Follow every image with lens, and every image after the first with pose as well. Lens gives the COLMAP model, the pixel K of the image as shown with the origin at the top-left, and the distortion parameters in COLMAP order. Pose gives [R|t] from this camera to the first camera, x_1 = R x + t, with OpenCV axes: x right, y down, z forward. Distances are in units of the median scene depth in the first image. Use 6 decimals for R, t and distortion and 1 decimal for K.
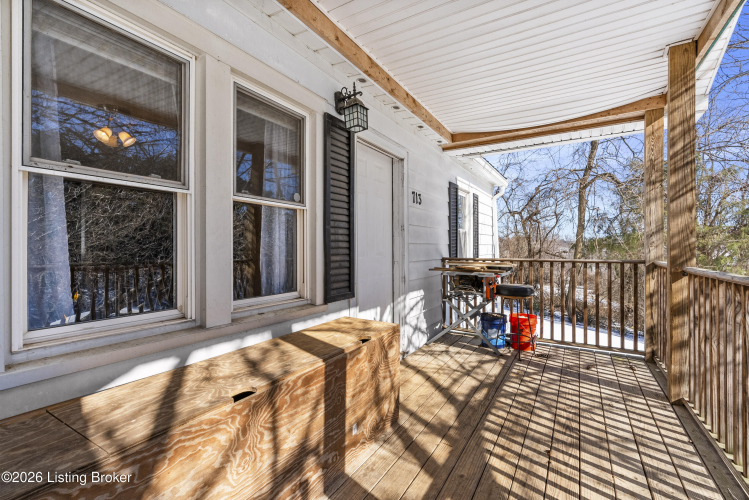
lens RADIAL K [[339.6, 0, 370.8], [0, 339.6, 249.5], [0, 0, 1]] dist [0.003435, 0.000899]
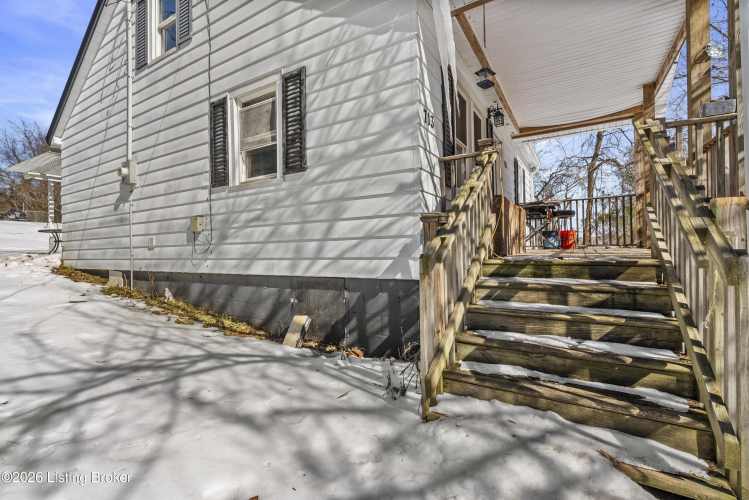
lens RADIAL K [[339.6, 0, 375.5], [0, 339.6, 247.7], [0, 0, 1]] dist [0.003435, 0.000899]
pose [[0.999818, -0.018505, 0.004599, -0.486660], [0.018521, 0.999823, -0.003309, 0.237397], [-0.004537, 0.003394, 0.999984, -0.658750]]
